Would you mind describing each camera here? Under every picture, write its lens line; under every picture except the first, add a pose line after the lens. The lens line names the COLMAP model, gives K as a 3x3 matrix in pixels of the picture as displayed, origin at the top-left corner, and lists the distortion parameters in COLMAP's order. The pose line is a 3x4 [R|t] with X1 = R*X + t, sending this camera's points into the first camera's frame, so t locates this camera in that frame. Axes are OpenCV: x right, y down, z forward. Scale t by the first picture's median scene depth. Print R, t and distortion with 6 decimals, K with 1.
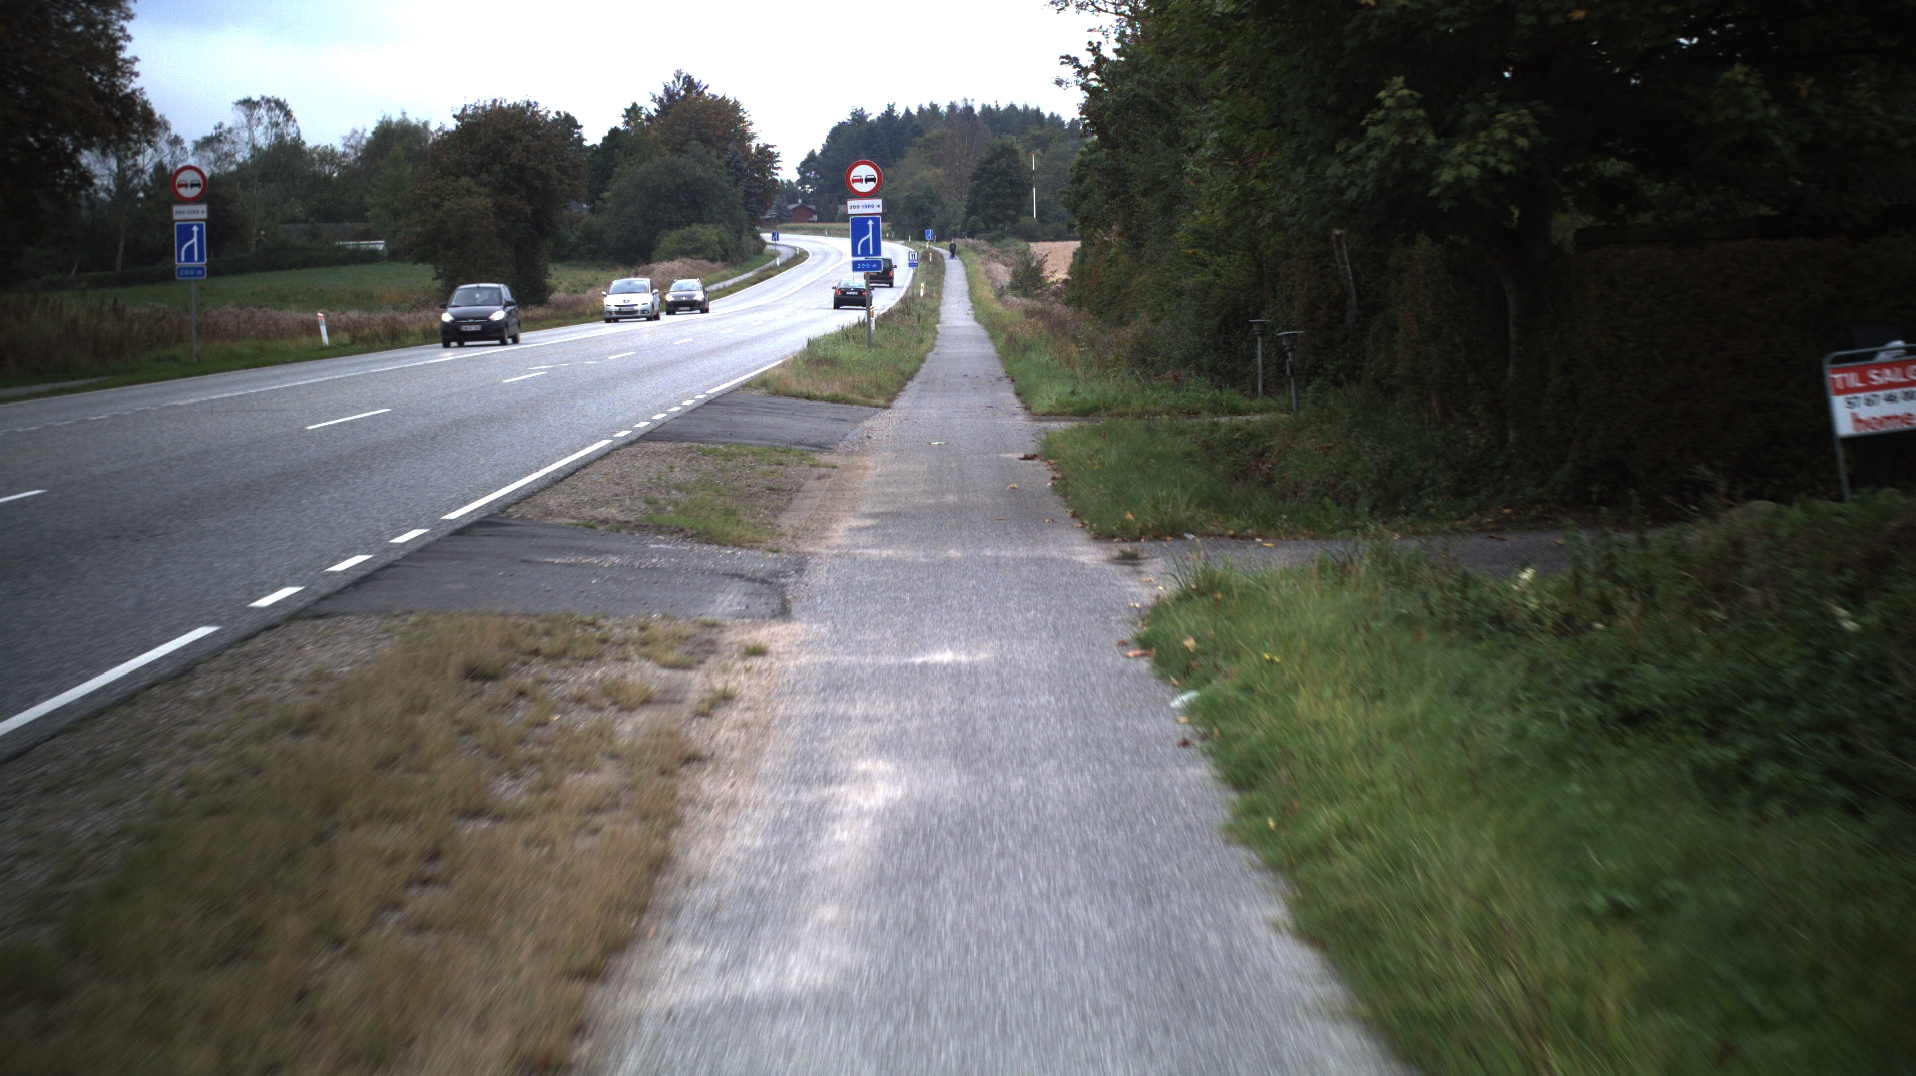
lens RADIAL K [[3534.5, 0, 958.0], [0, 3534.5, 538.0], [0, 0, 1]] dist [-0.259406, 0.053795]
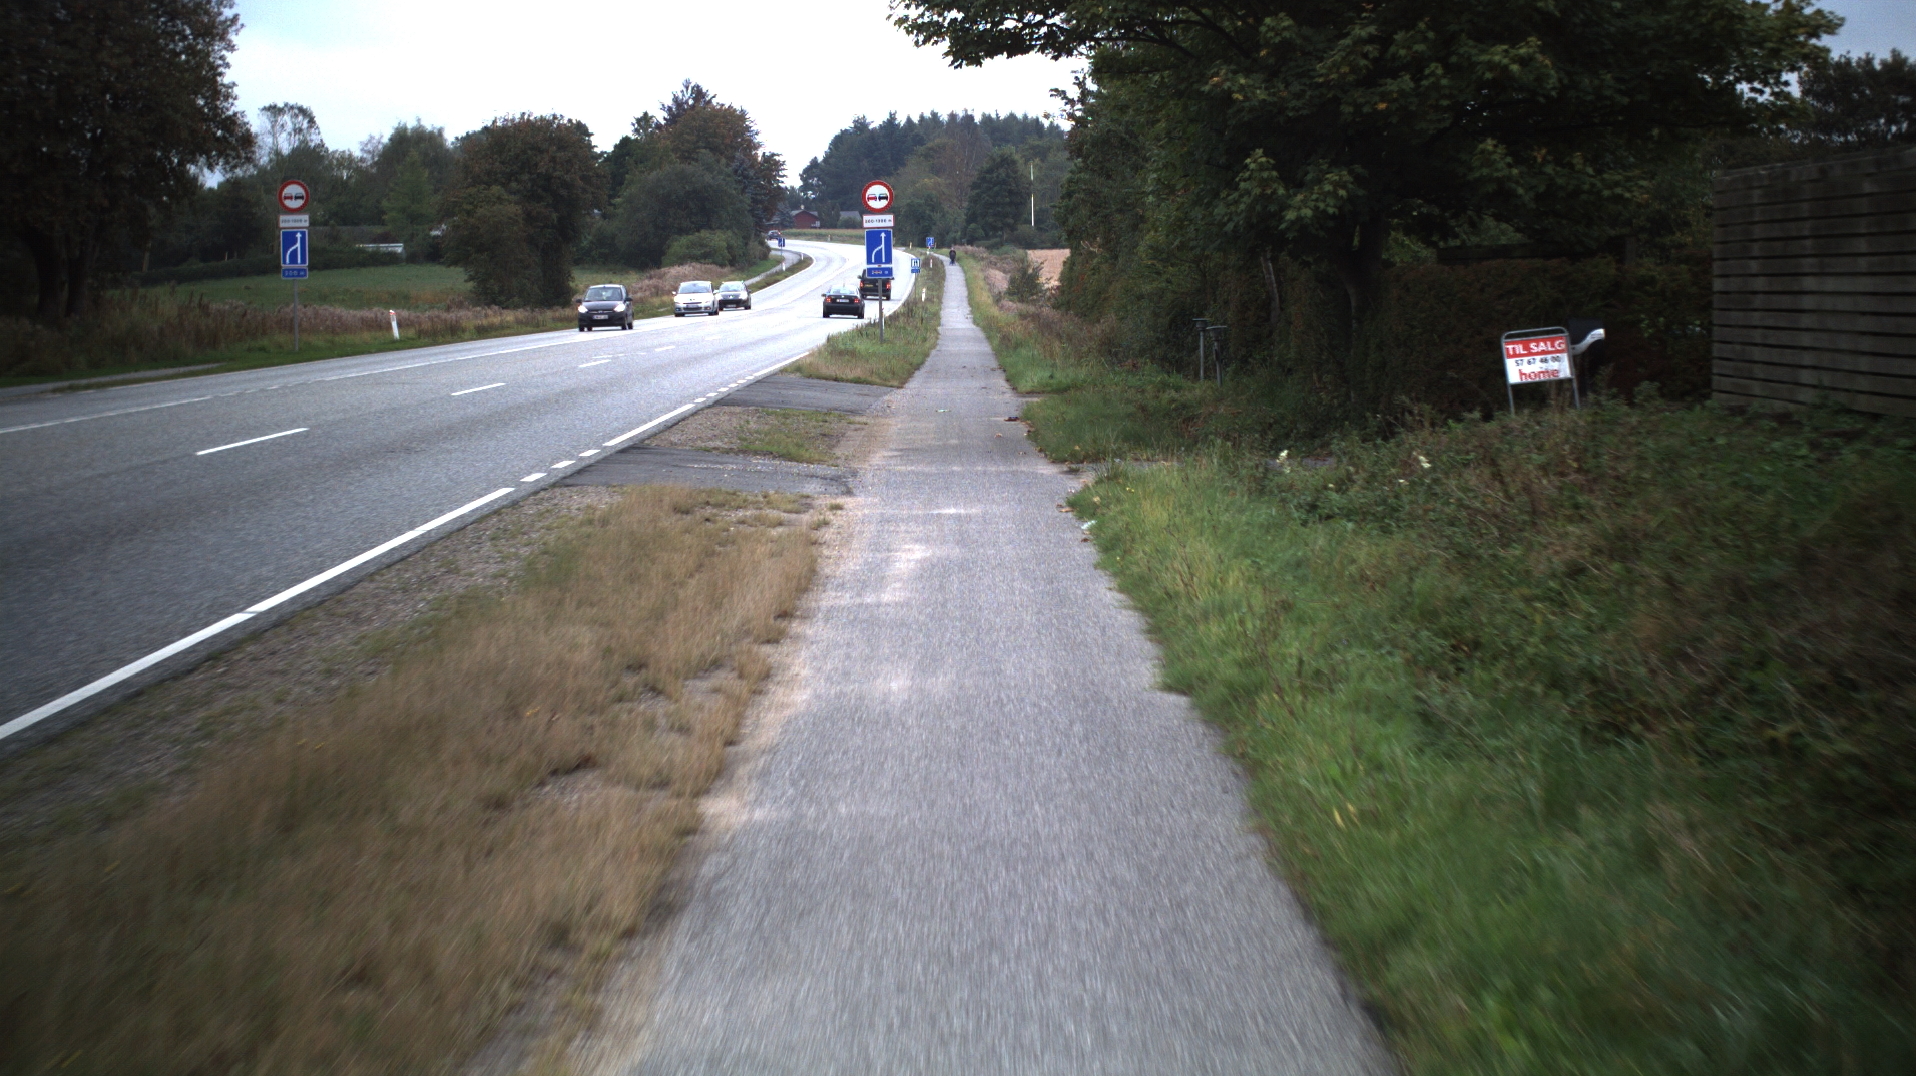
lens RADIAL K [[3534.5, 0, 958.0], [0, 3534.5, 538.0], [0, 0, 1]] dist [-0.259406, 0.053795]
pose [[0.999973, 0.007290, 0.000734, -0.000172], [-0.007289, 0.999972, -0.001737, 0.005062], [-0.000746, 0.001731, 0.999998, -0.067345]]
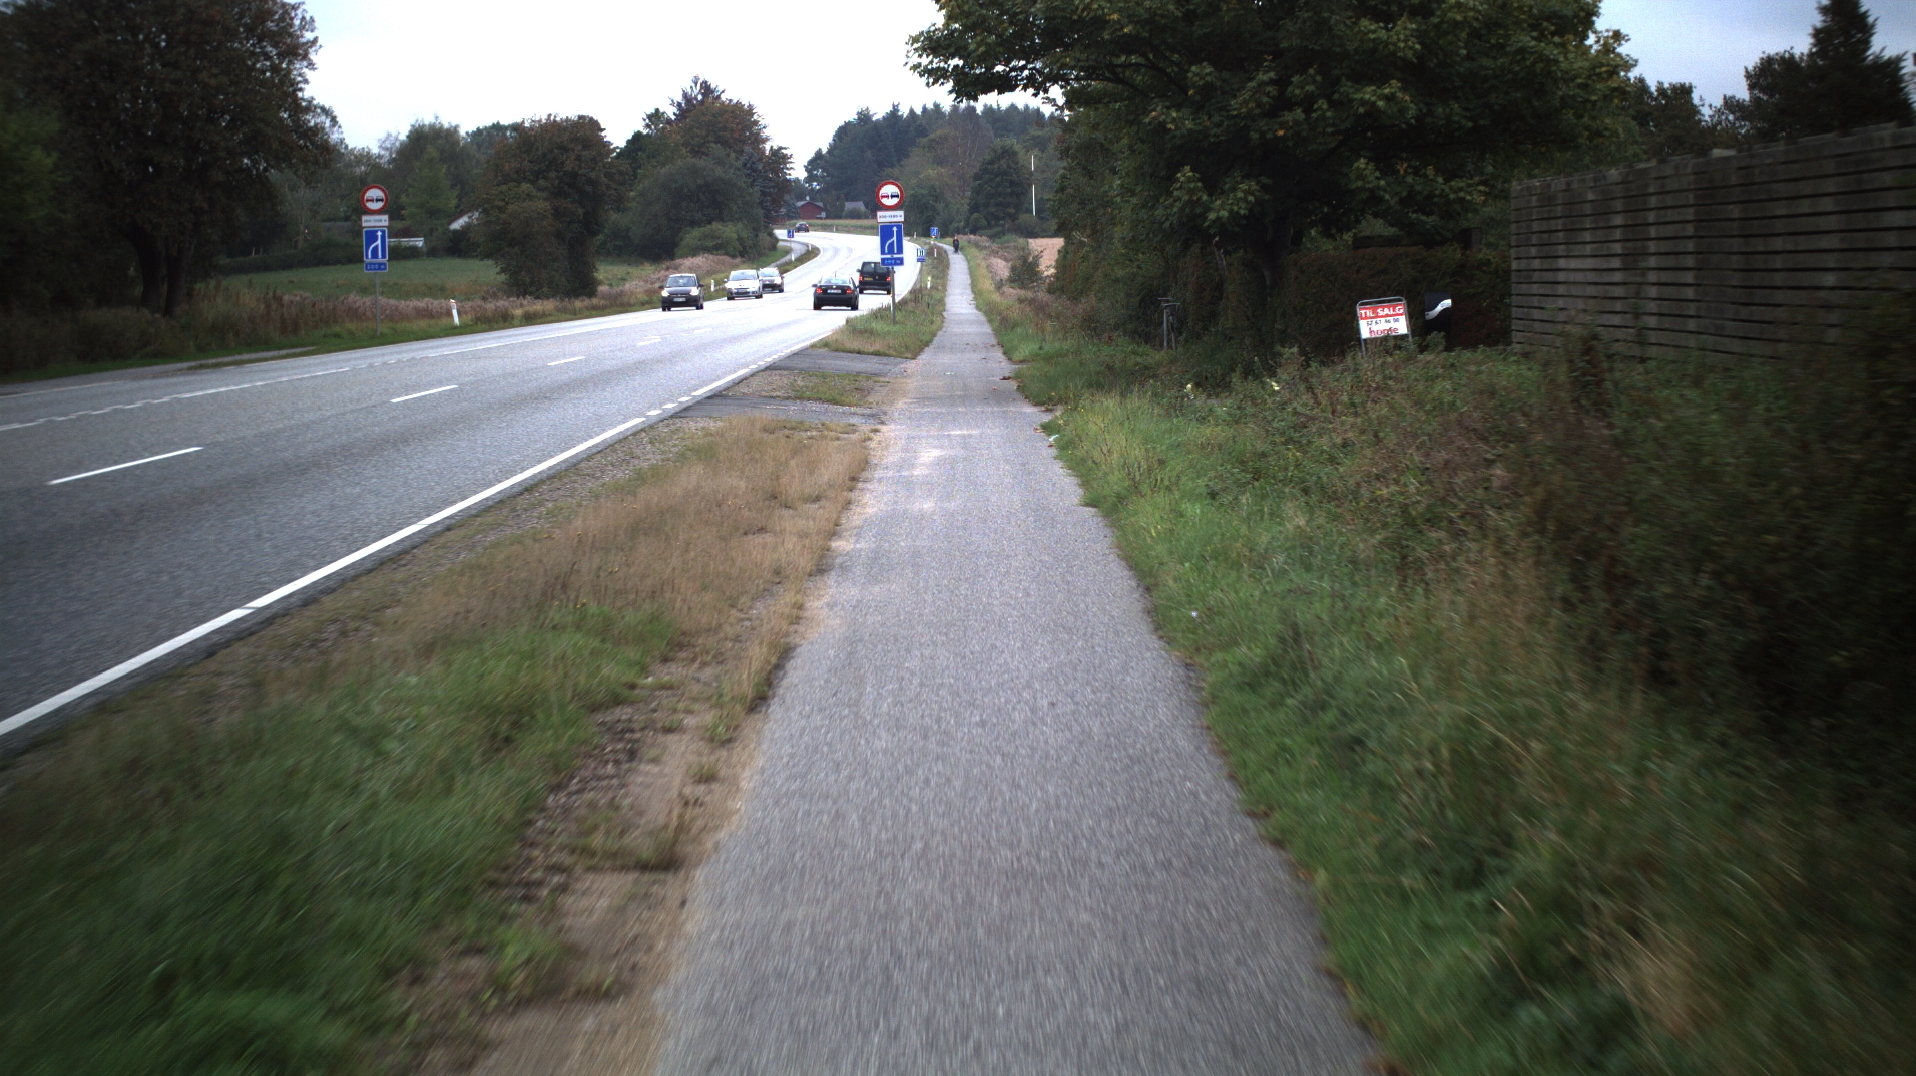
lens RADIAL K [[3534.5, 0, 958.0], [0, 3534.5, 538.0], [0, 0, 1]] dist [-0.259406, 0.053795]
pose [[0.999999, -0.001409, -0.000898, -0.000160], [0.001410, 0.999998, 0.001475, 0.010212], [0.000896, -0.001476, 0.999999, -0.134543]]
